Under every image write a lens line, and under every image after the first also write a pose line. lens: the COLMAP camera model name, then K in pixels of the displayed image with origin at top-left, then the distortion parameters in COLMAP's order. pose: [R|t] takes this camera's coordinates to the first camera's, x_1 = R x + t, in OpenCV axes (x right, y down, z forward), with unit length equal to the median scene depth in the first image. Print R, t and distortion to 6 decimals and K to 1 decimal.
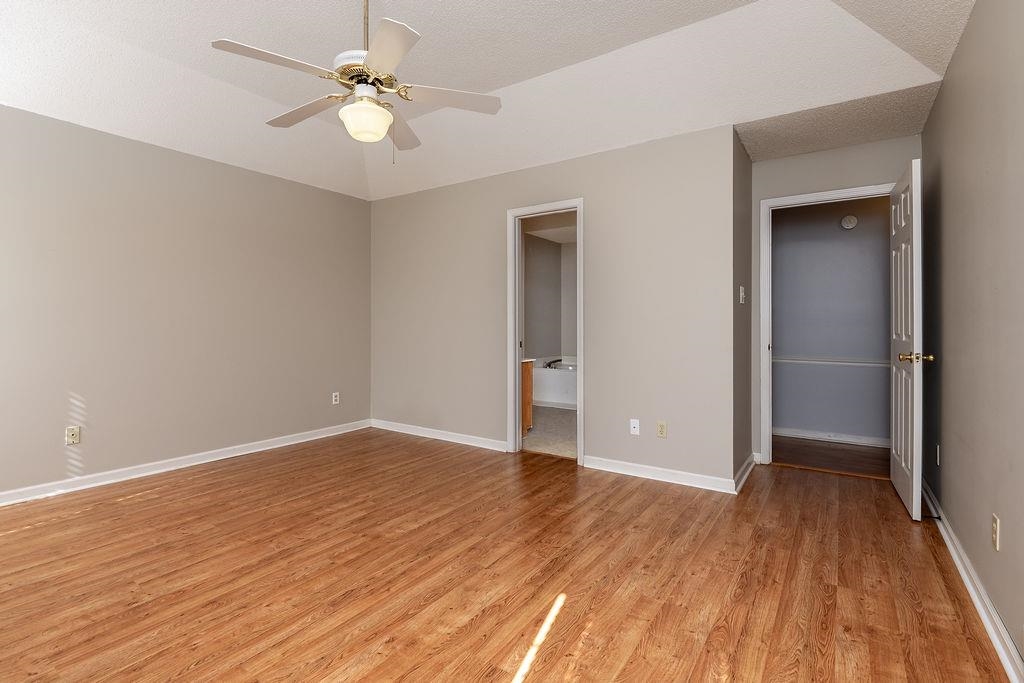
lens RADIAL K [[485.6, 0, 493.0], [0, 485.6, 320.9], [0, 0, 1]] dist [0.003692, 0.000267]
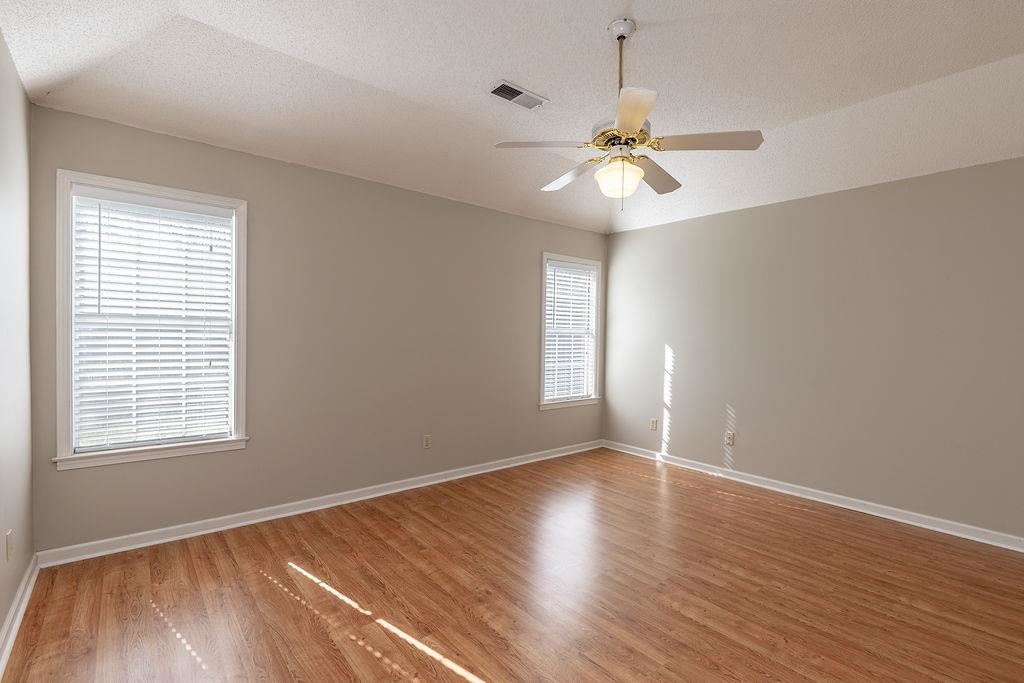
lens RADIAL K [[485.6, 0, 510.9], [0, 485.6, 340.7], [0, 0, 1]] dist [0.003692, 0.000267]
pose [[-0.273943, 0.002849, -0.961742, 0.628063], [-0.007634, 0.999958, 0.005137, -0.037375], [0.961716, 0.008750, -0.273909, 0.820988]]
